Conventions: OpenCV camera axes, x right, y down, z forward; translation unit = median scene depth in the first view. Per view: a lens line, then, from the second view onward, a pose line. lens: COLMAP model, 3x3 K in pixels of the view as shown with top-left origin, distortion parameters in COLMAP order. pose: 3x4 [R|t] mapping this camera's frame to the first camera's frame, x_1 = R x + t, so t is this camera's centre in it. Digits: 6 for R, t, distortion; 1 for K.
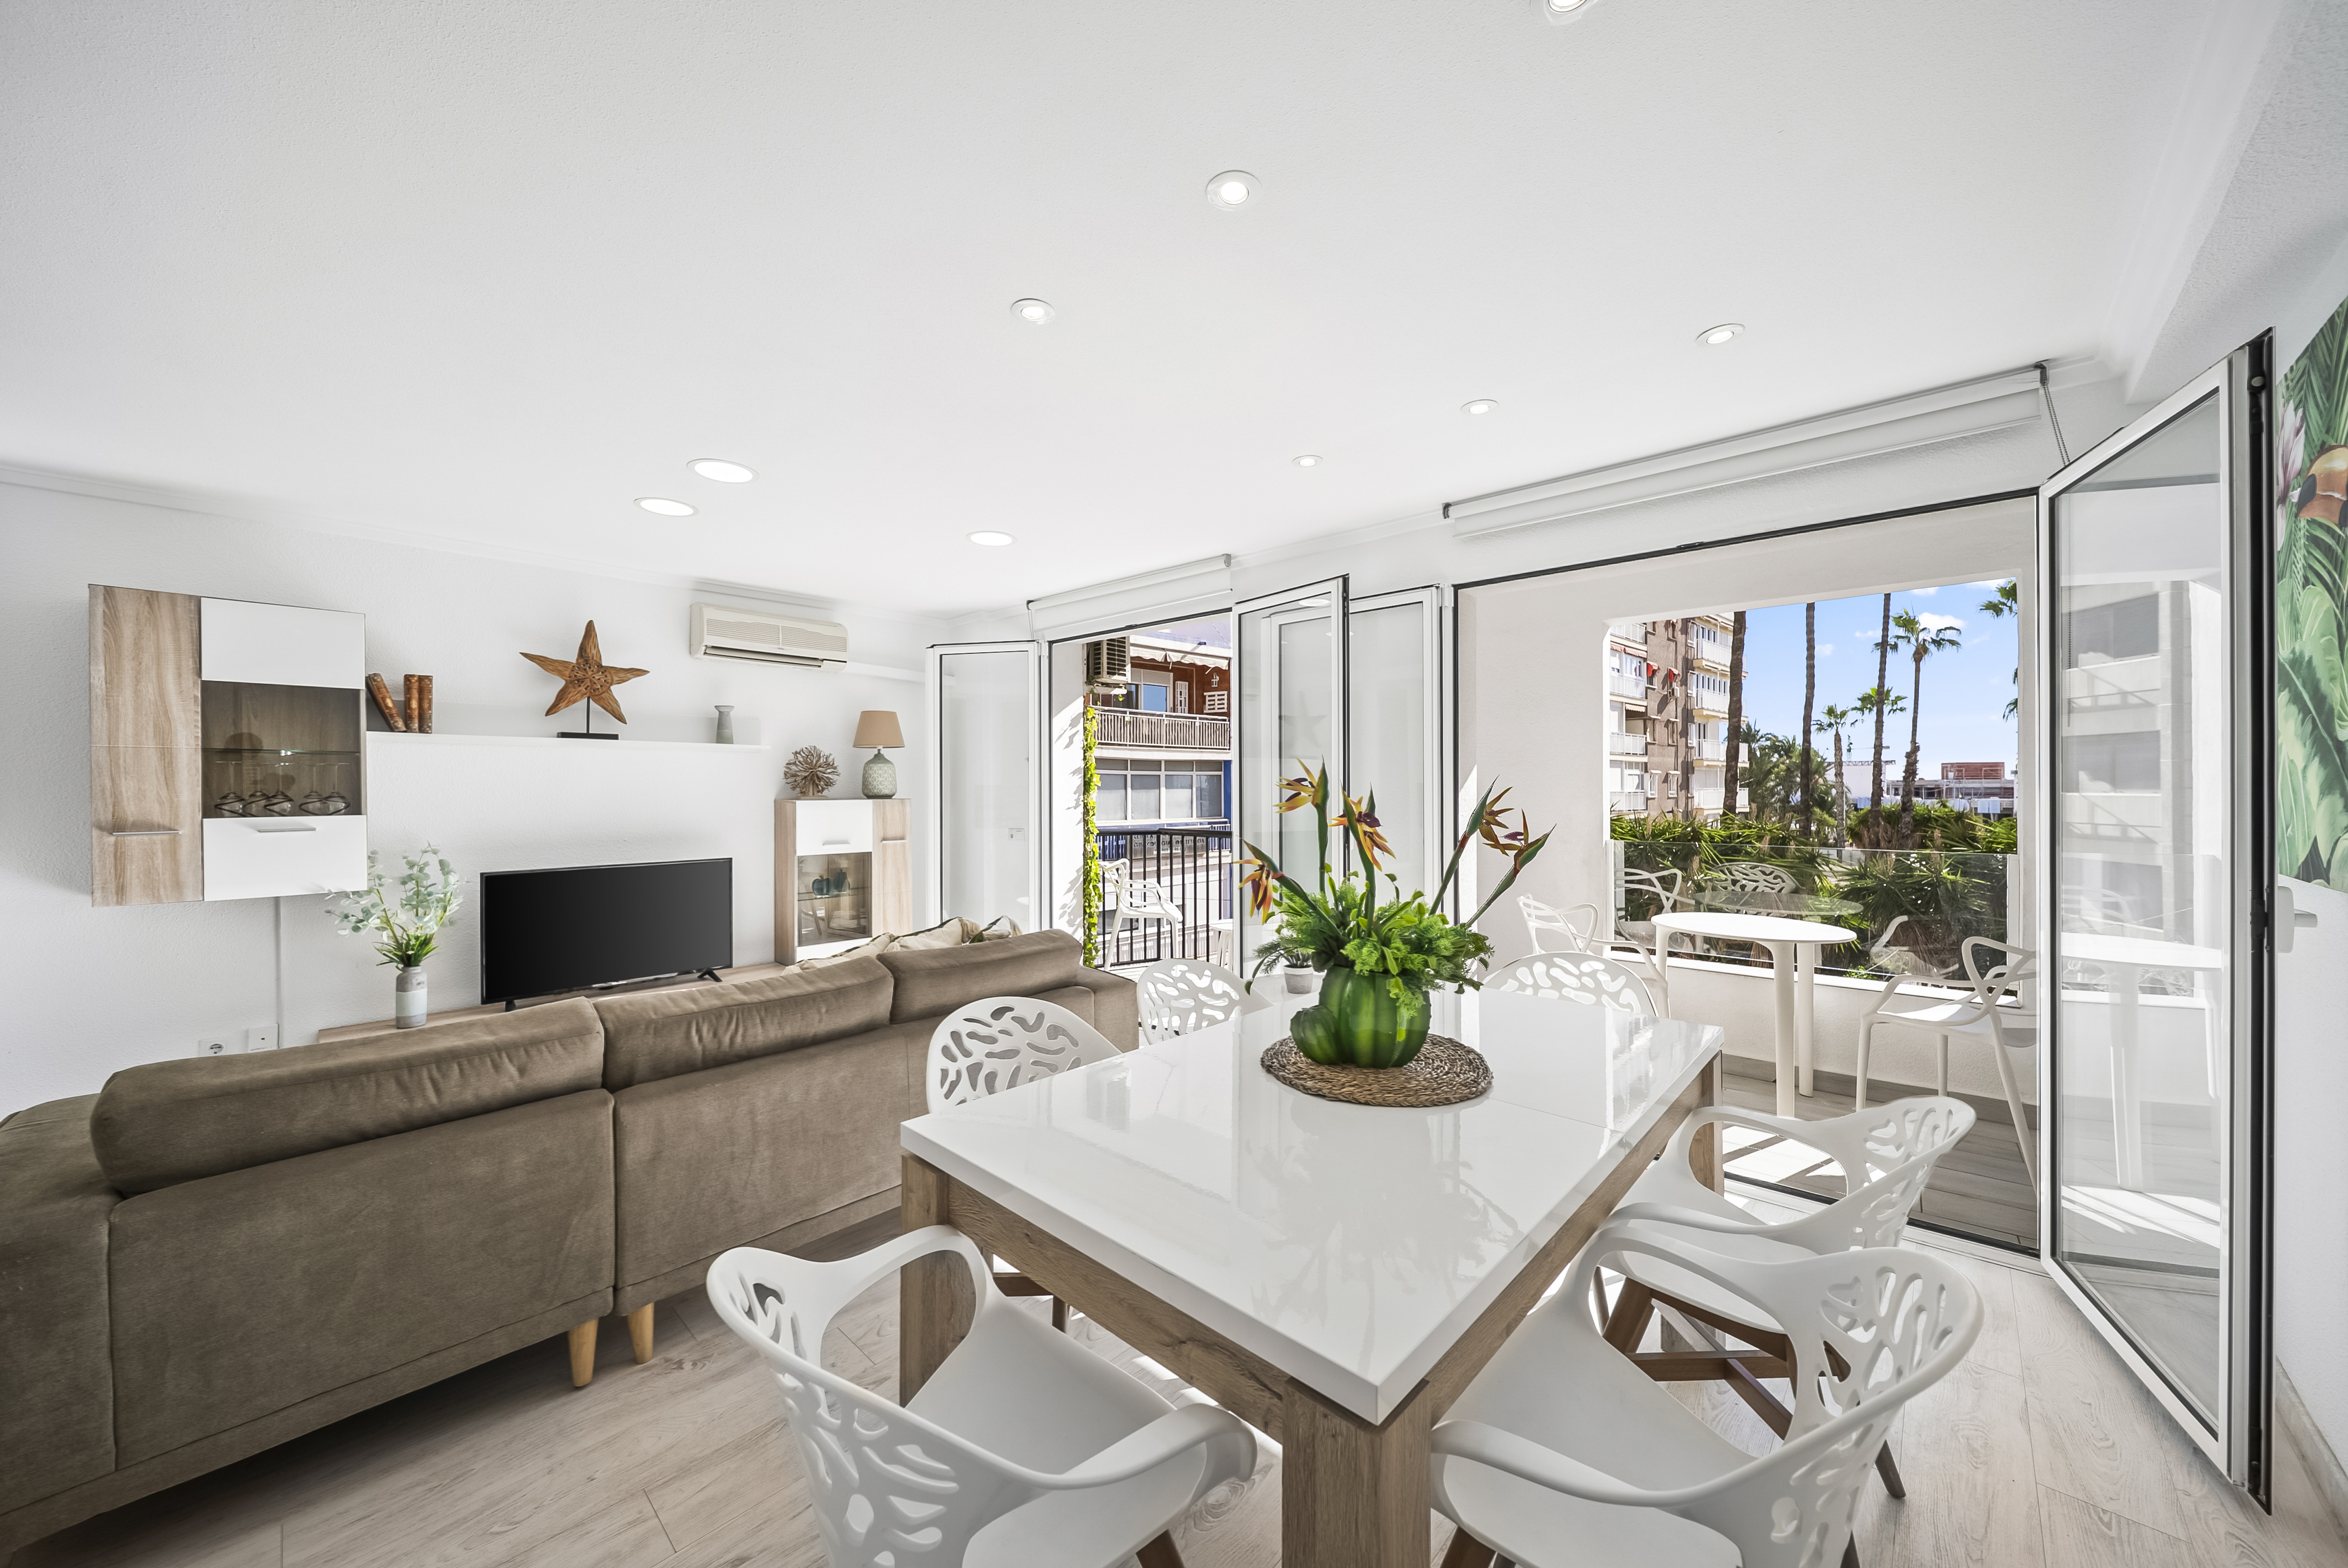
lens RADIAL K [[819.9, 0, 1174.0], [0, 819.9, 784.0], [0, 0, 1]] dist [-0.000374, -0.000094]
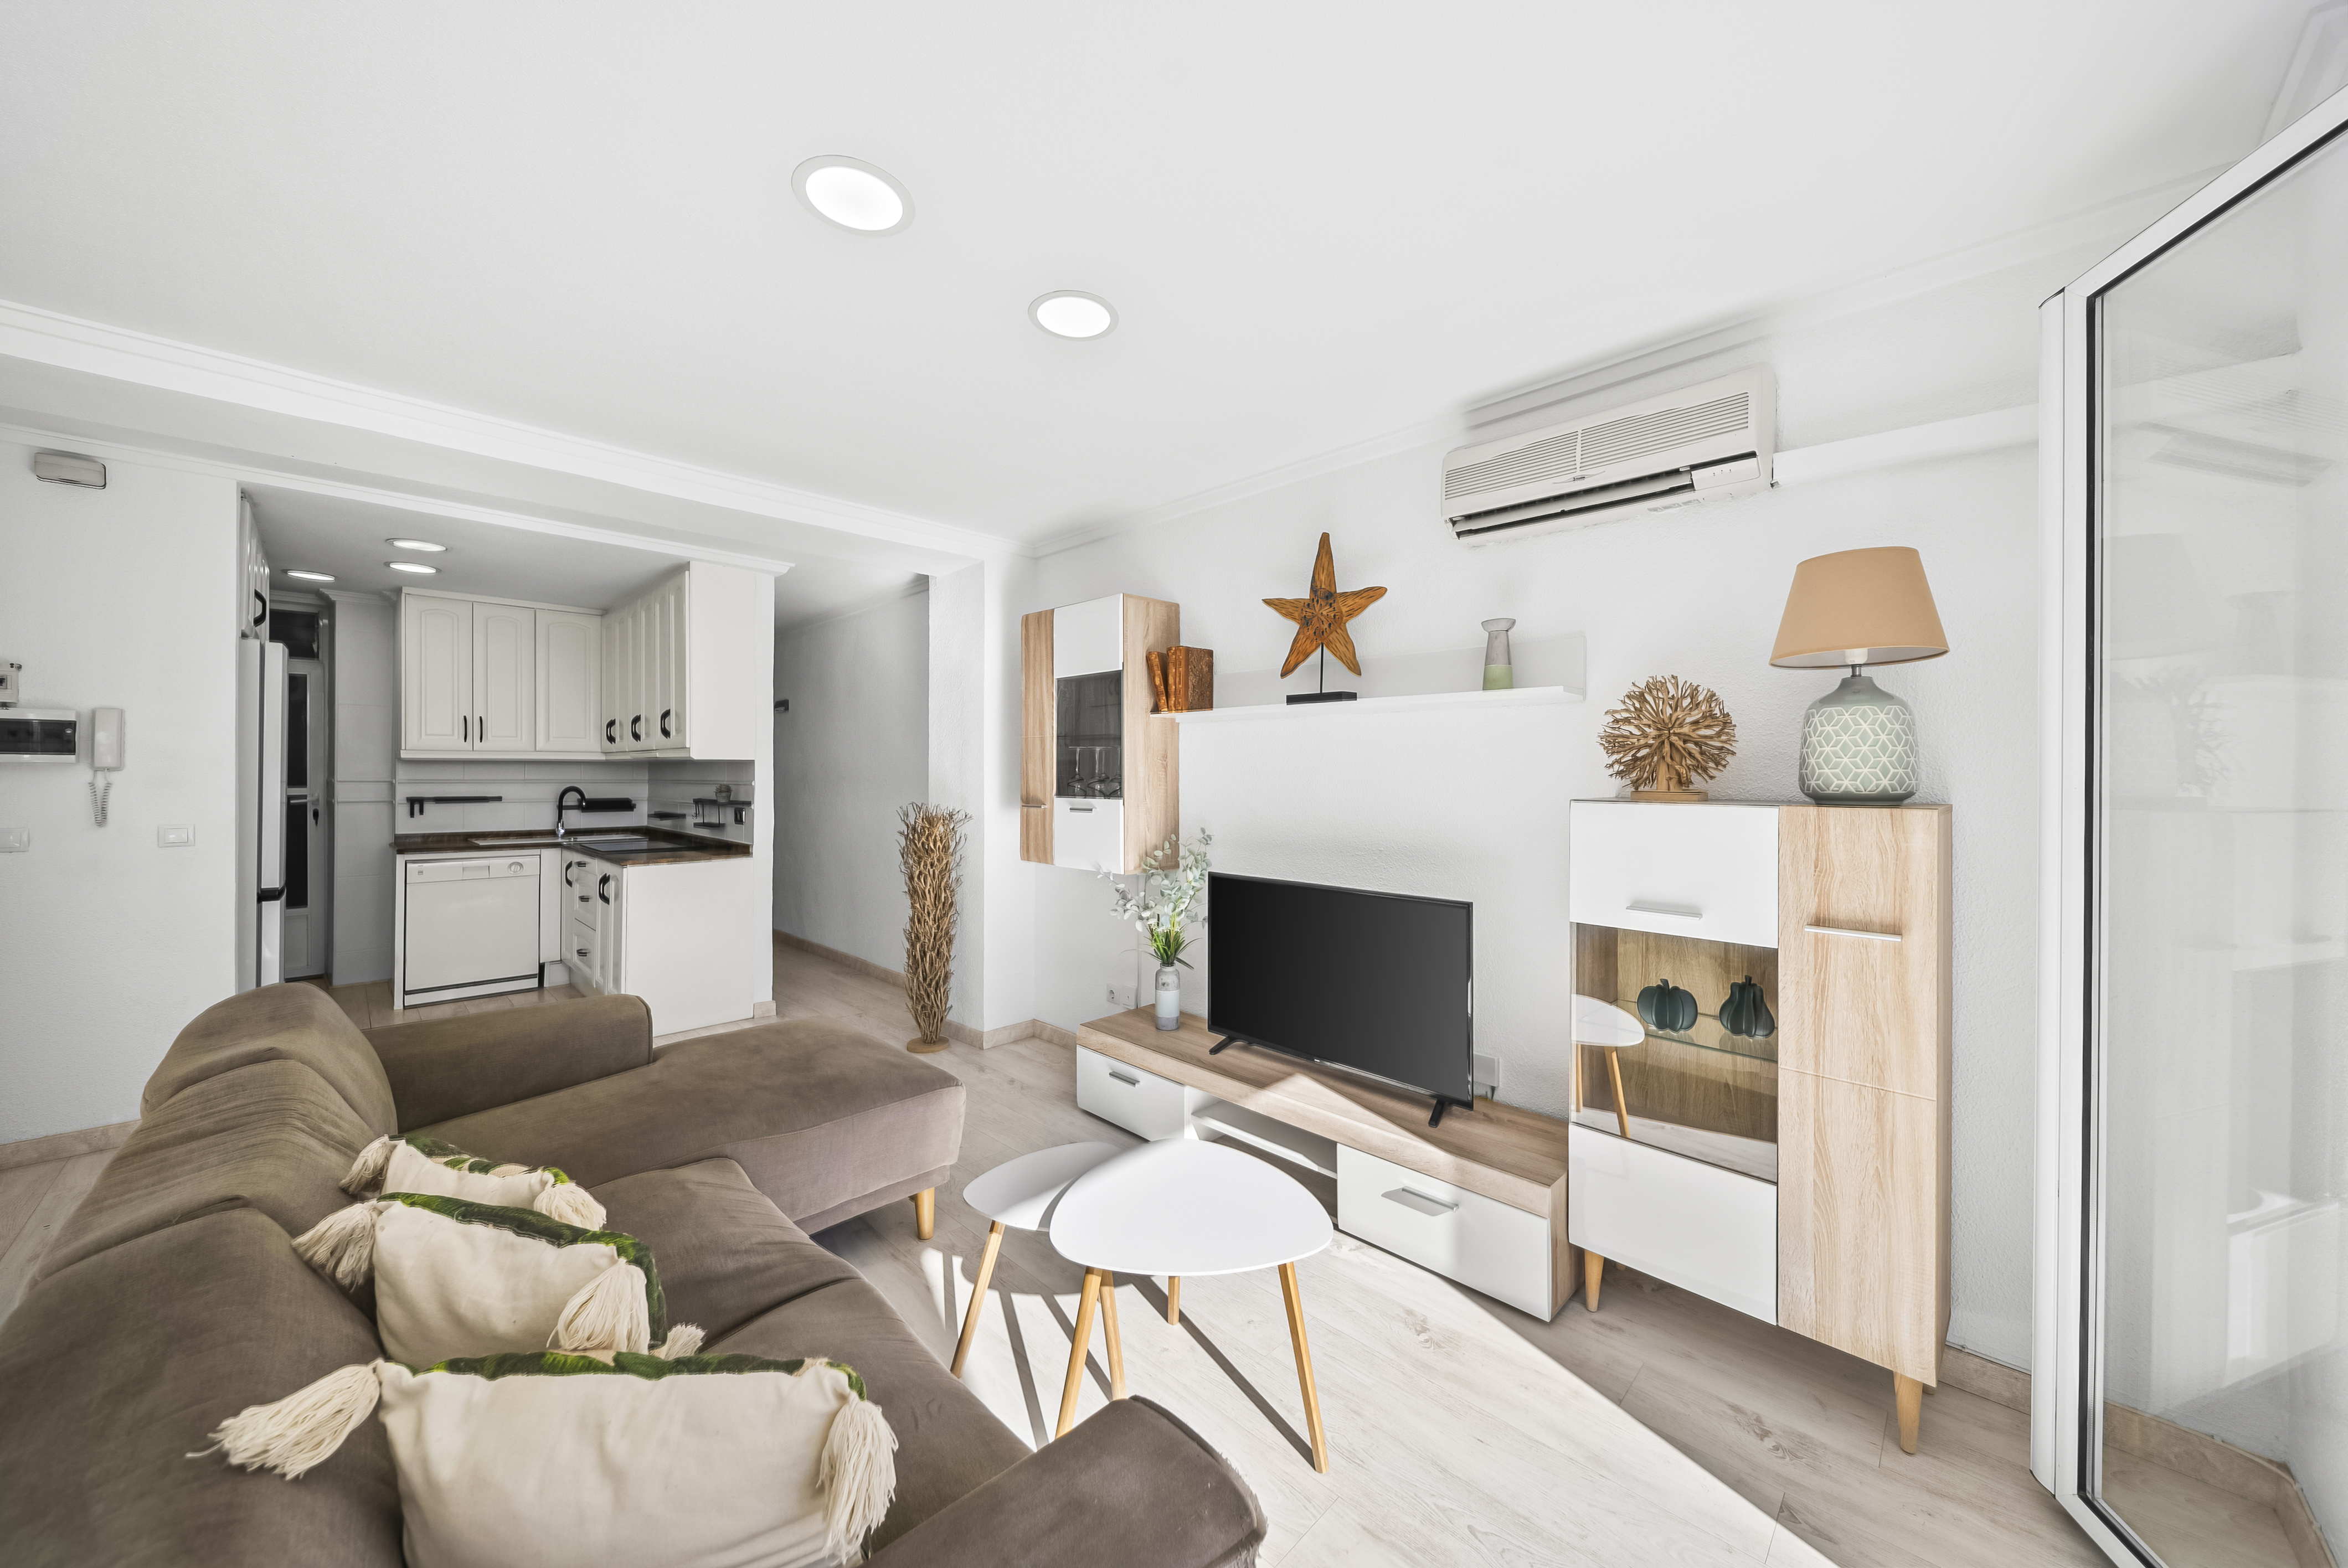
lens RADIAL K [[833.5, 0, 1174.7], [0, 833.5, 779.6], [0, 0, 1]] dist [-0.000841, -0.000471]
pose [[-0.030894, 0.010689, -0.999466, 0.008042], [-0.000501, 0.999943, 0.010710, 0.004388], [0.999523, 0.000832, -0.030887, 0.951068]]
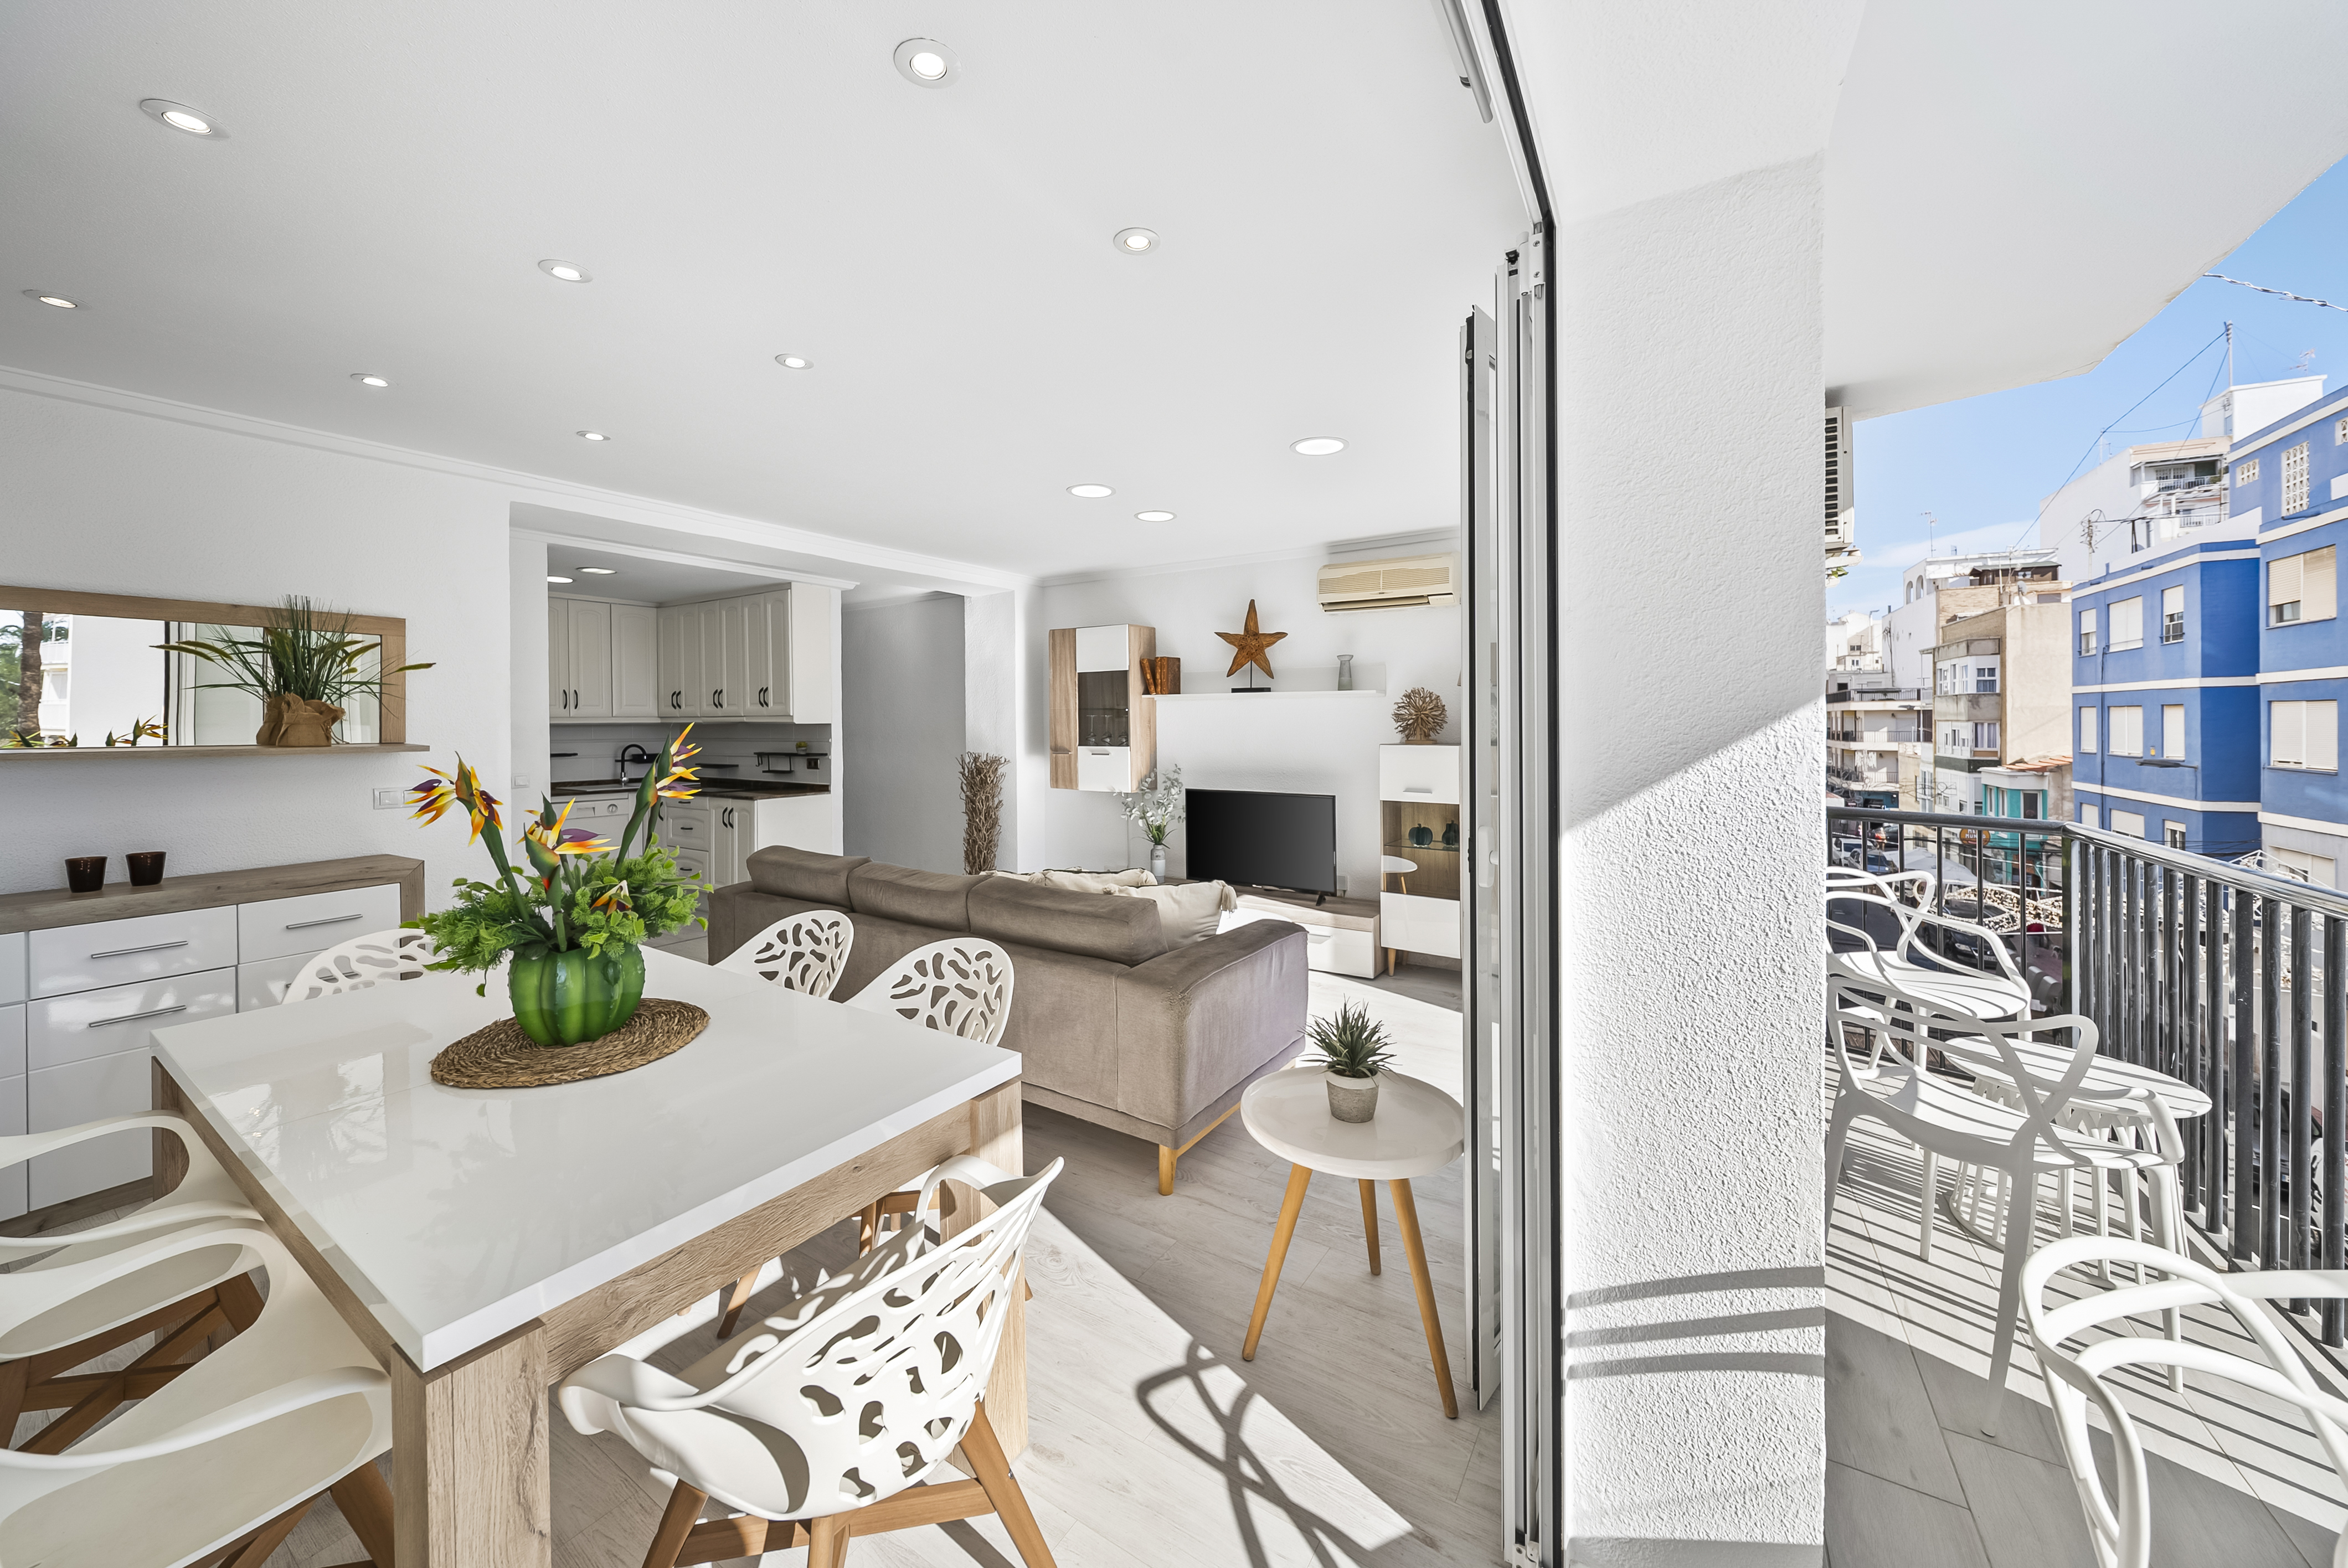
lens RADIAL K [[851.3, 0, 1174.4], [0, 851.3, 725.3], [0, 0, 1]] dist [-0.000952, -0.000286]
pose [[0.186433, 0.007524, -0.982439, 0.609386], [0.006152, 0.999942, 0.008825, -0.016948], [0.982448, -0.007689, 0.186376, 0.671607]]
